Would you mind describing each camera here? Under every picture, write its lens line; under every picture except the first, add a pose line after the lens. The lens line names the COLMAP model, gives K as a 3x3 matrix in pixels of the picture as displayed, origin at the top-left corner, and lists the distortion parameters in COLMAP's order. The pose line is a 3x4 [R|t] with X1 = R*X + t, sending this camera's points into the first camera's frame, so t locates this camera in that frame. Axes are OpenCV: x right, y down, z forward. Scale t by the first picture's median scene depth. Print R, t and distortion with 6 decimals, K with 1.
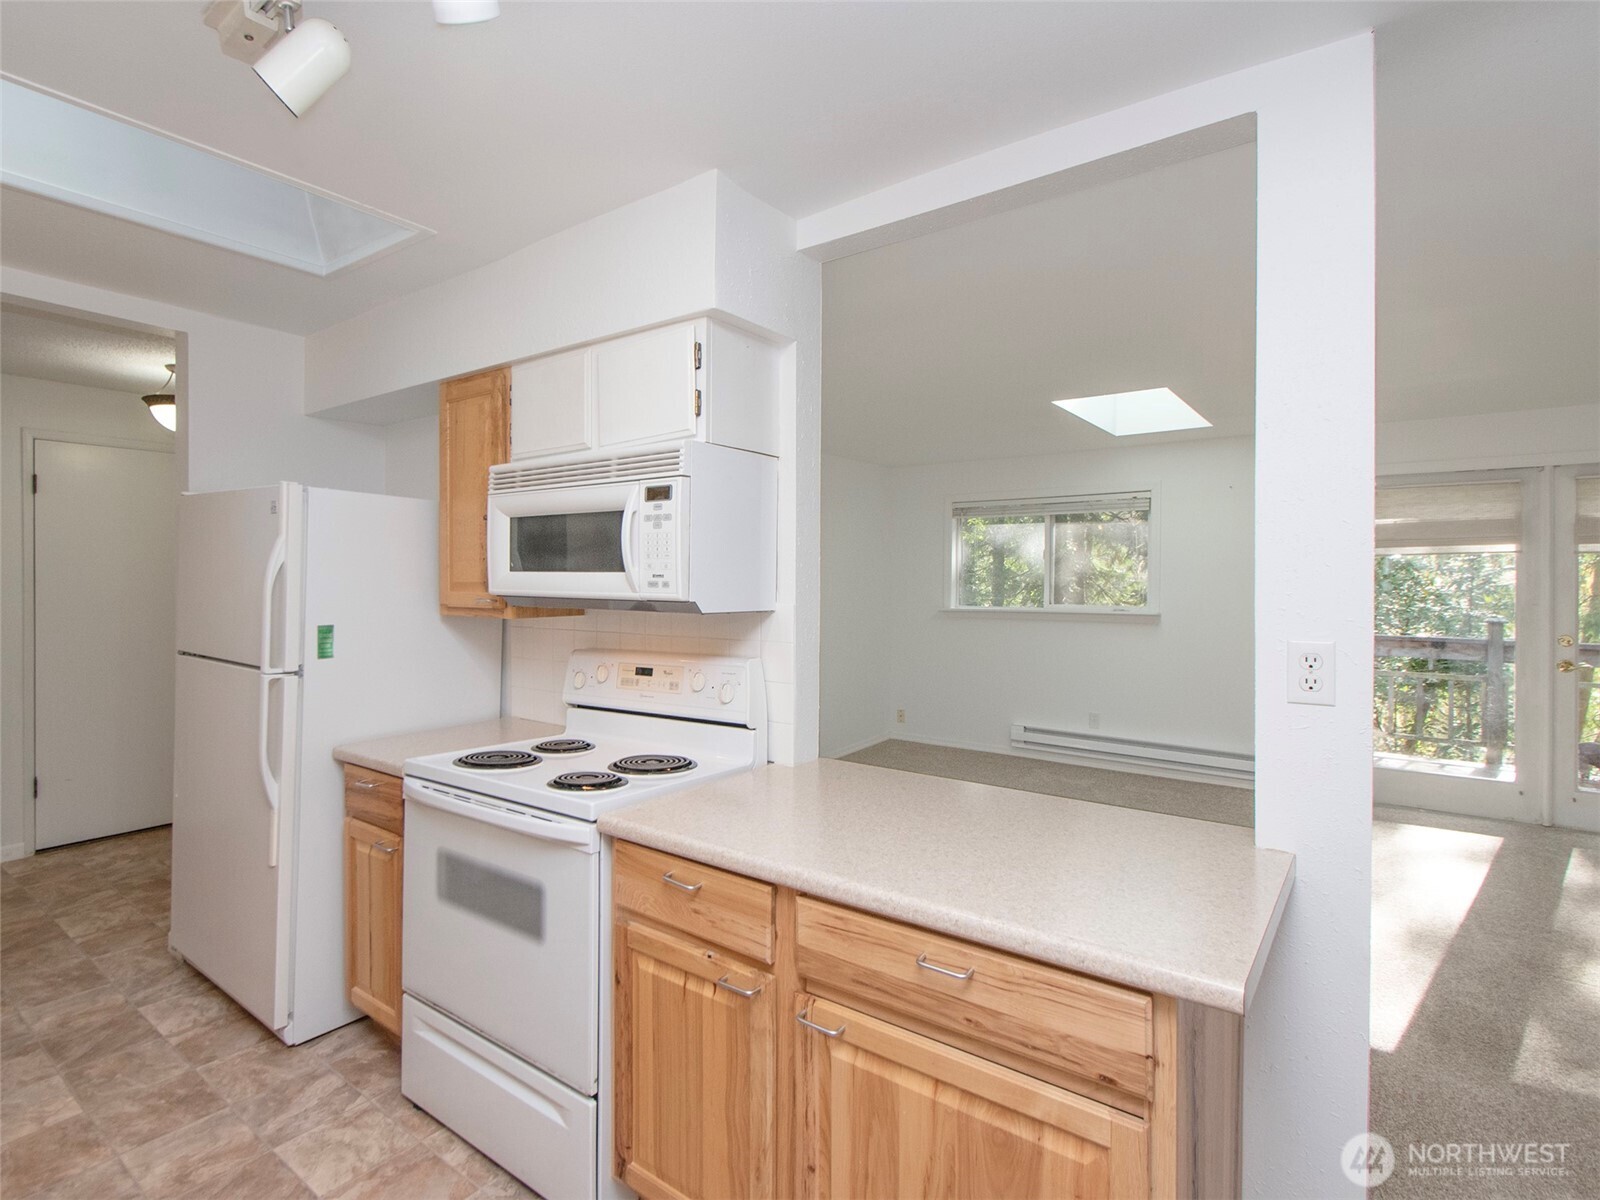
lens RADIAL K [[839.9, 0, 692.2], [0, 839.9, 579.6], [0, 0, 1]] dist [0.004405, 0.001135]
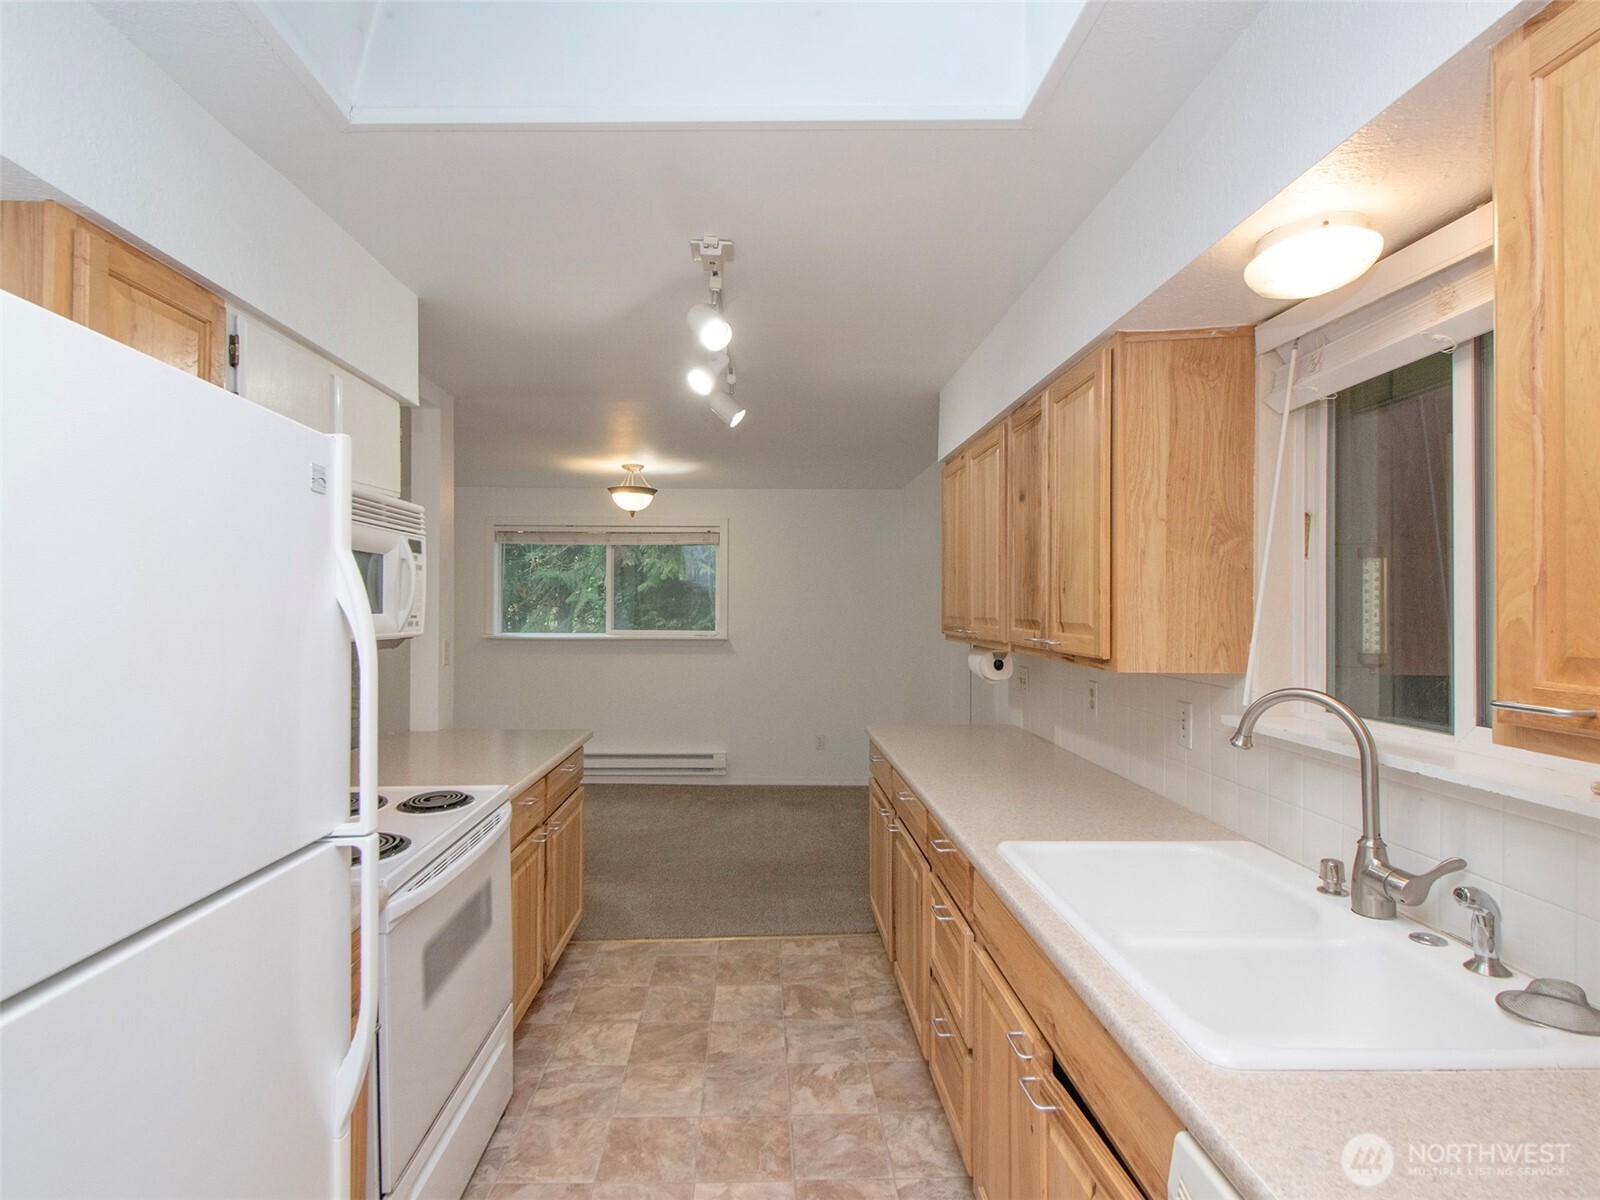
lens RADIAL K [[807.3, 0, 801.7], [0, 807.3, 595.8], [0, 0, 1]] dist [0.012234, -0.002868]
pose [[-0.690809, 0.000183, 0.723037, -1.171629], [-0.011377, 0.999873, -0.011122, -0.025686], [-0.722947, -0.015909, -0.690720, 1.320946]]
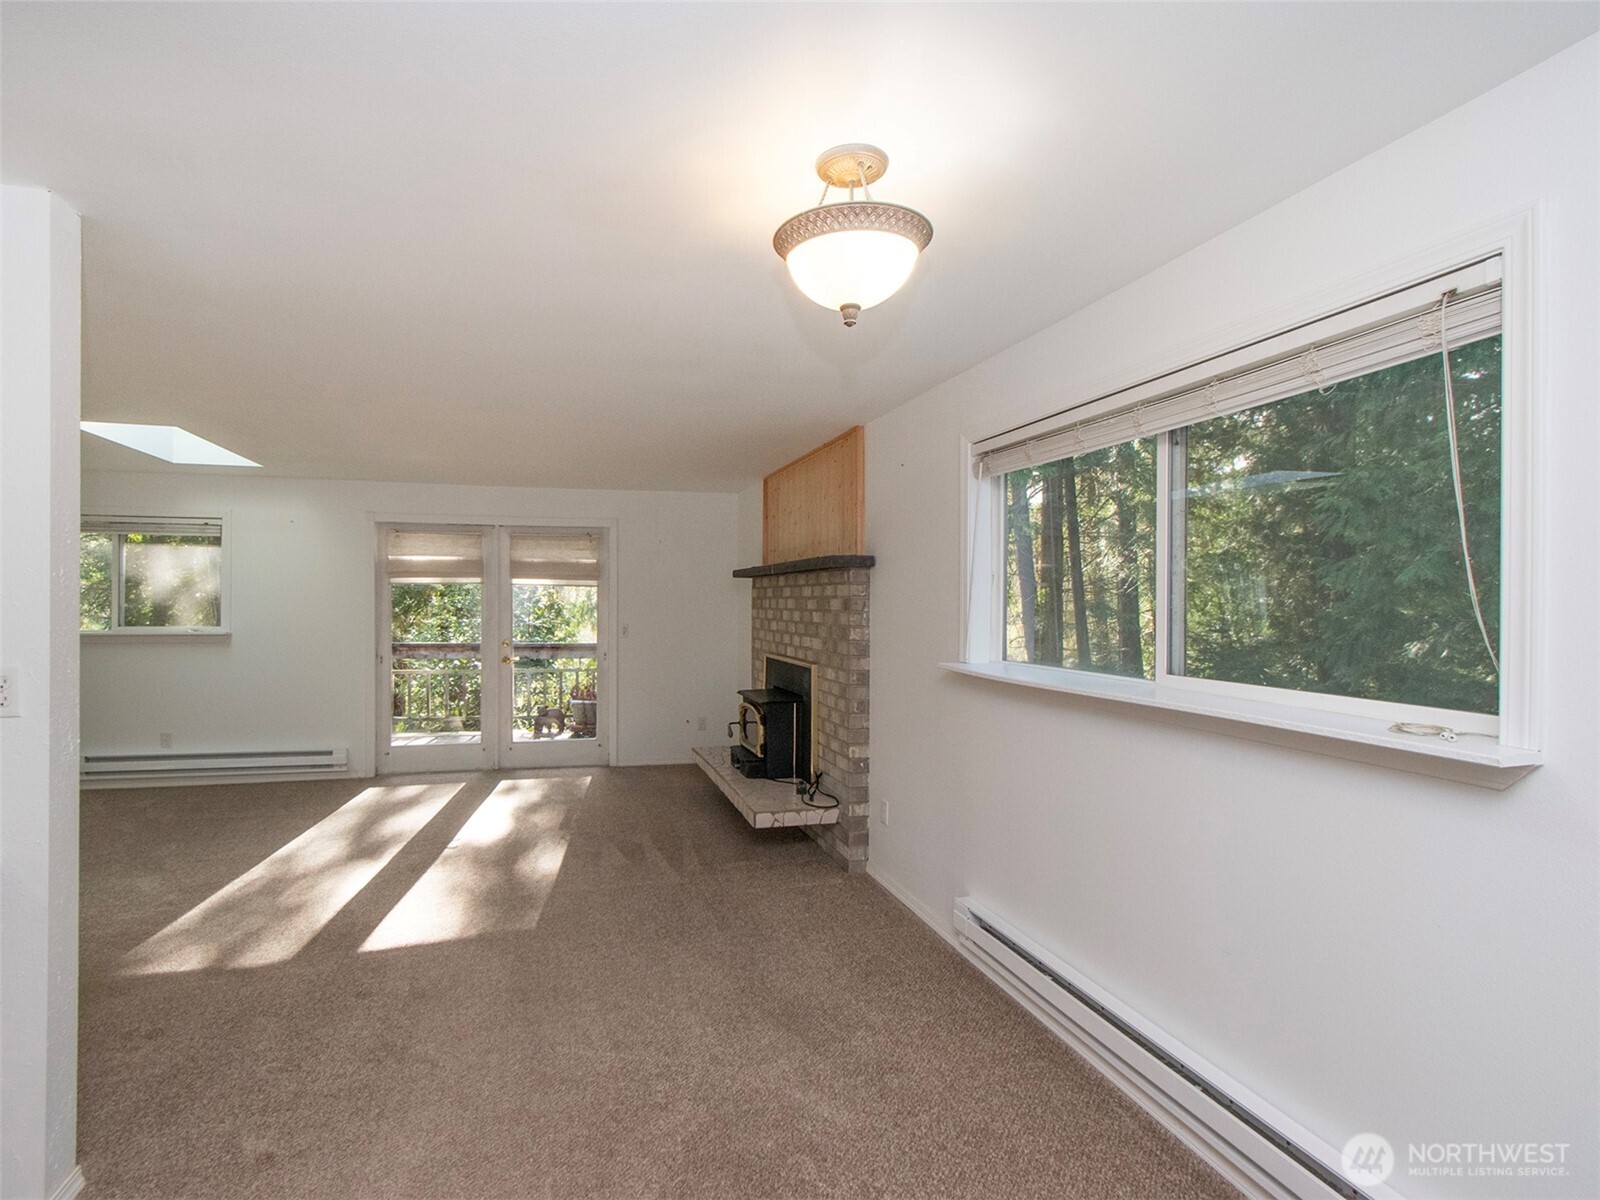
lens RADIAL K [[807.3, 0, 731.3], [0, 807.3, 611.0], [0, 0, 1]] dist [0.012234, -0.002868]
pose [[0.589898, -0.012388, 0.807382, 0.249451], [-0.002657, 0.999847, 0.017283, -0.021798], [-0.807473, -0.012340, 0.589775, -0.365740]]
